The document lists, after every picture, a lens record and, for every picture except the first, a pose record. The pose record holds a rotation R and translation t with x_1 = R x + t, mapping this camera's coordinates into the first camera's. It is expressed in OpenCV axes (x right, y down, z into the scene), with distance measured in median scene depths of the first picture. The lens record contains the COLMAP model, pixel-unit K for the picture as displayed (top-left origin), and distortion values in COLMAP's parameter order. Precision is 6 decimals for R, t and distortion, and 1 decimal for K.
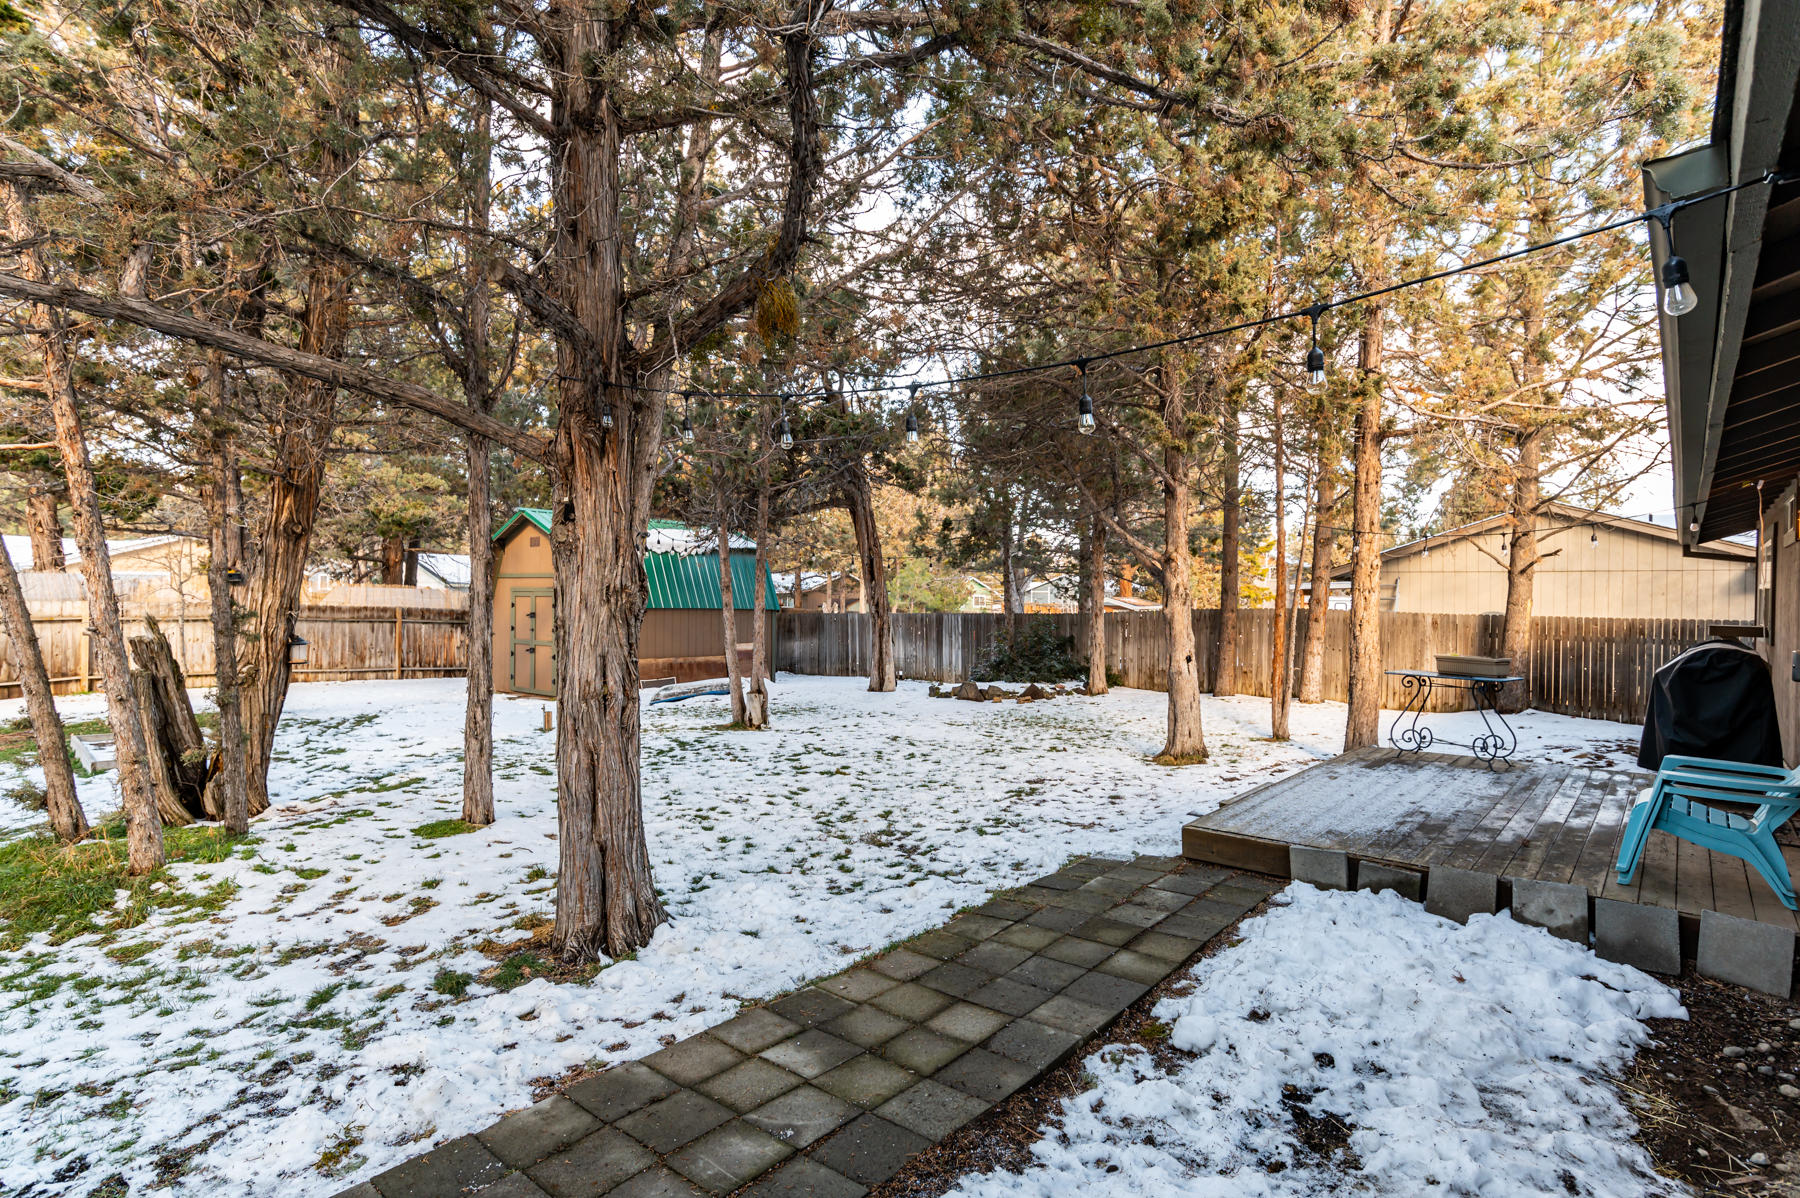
lens RADIAL K [[908.9, 0, 896.2], [0, 908.9, 599.6], [0, 0, 1]] dist [0.017183, 0.001387]
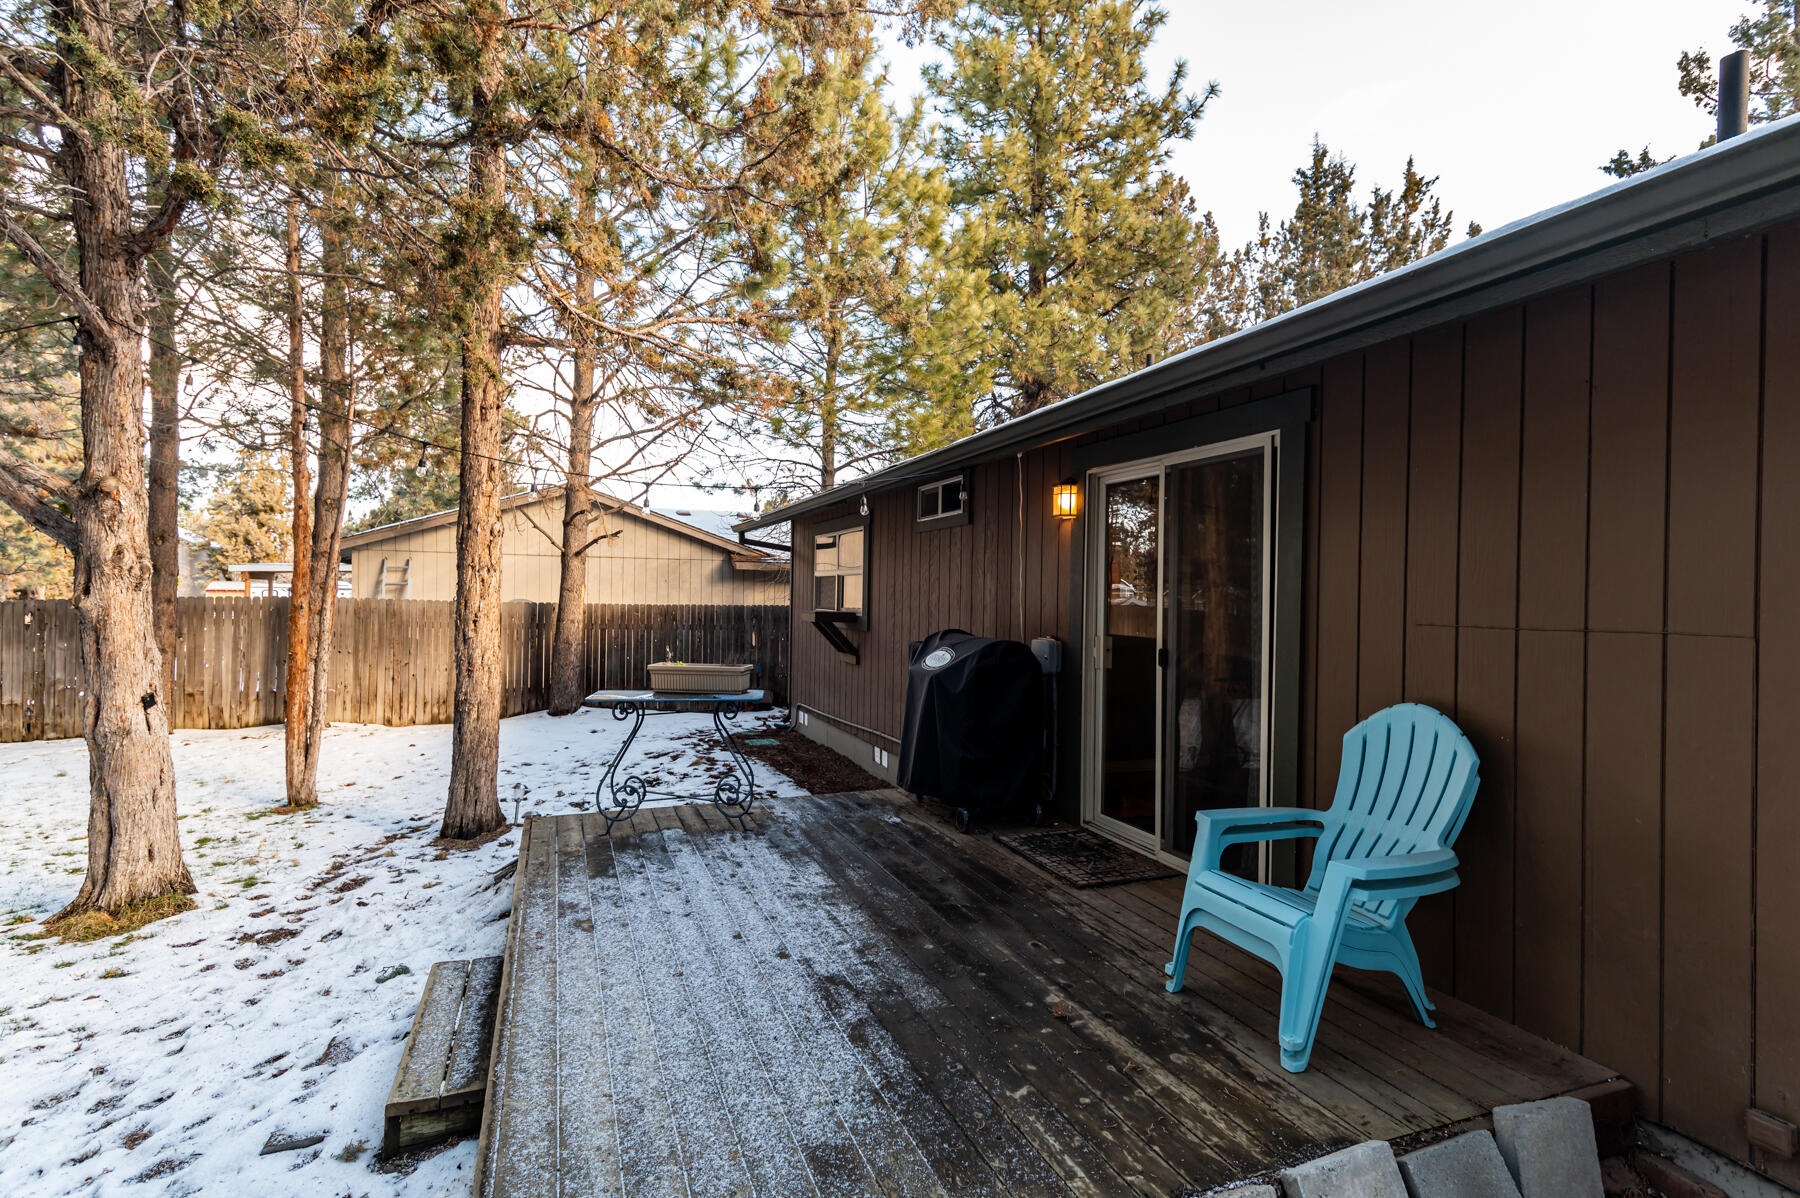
lens RADIAL K [[908.9, 0, 913.3], [0, 908.9, 600.0], [0, 0, 1]] dist [0.017183, 0.001387]
pose [[0.475890, -0.005519, 0.879487, 0.067654], [-0.008178, 0.999909, 0.010700, 0.002088], [-0.879467, -0.012285, 0.475802, 0.332355]]
